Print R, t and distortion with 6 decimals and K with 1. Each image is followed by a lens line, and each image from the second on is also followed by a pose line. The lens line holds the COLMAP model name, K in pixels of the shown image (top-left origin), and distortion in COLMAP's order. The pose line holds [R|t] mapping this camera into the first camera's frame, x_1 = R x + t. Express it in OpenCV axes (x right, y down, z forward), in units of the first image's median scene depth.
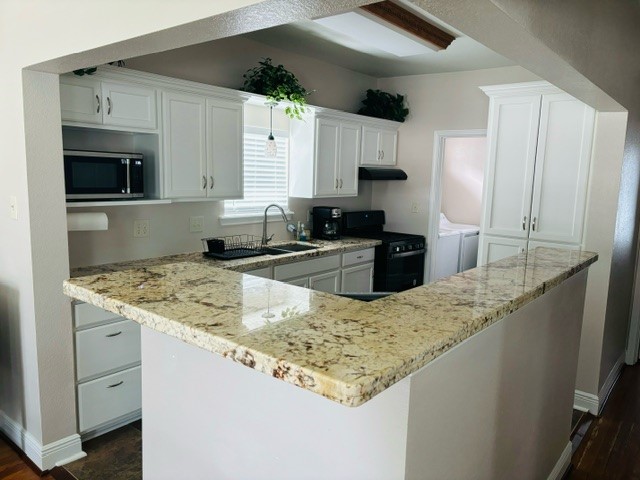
lens RADIAL K [[478.4, 0, 322.3], [0, 478.4, 237.2], [0, 0, 1]] dist [-0.001904, -0.003592]
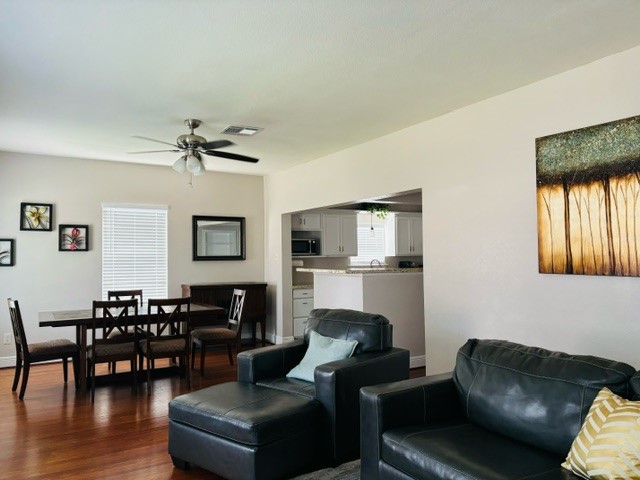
lens RADIAL K [[478.4, 0, 321.9], [0, 478.4, 241.1], [0, 0, 1]] dist [-0.001904, -0.003592]
pose [[0.943481, -0.038242, -0.329213, 0.495712], [-0.010979, 0.989169, -0.146367, 0.213377], [0.331245, 0.141709, 0.932843, -1.368023]]
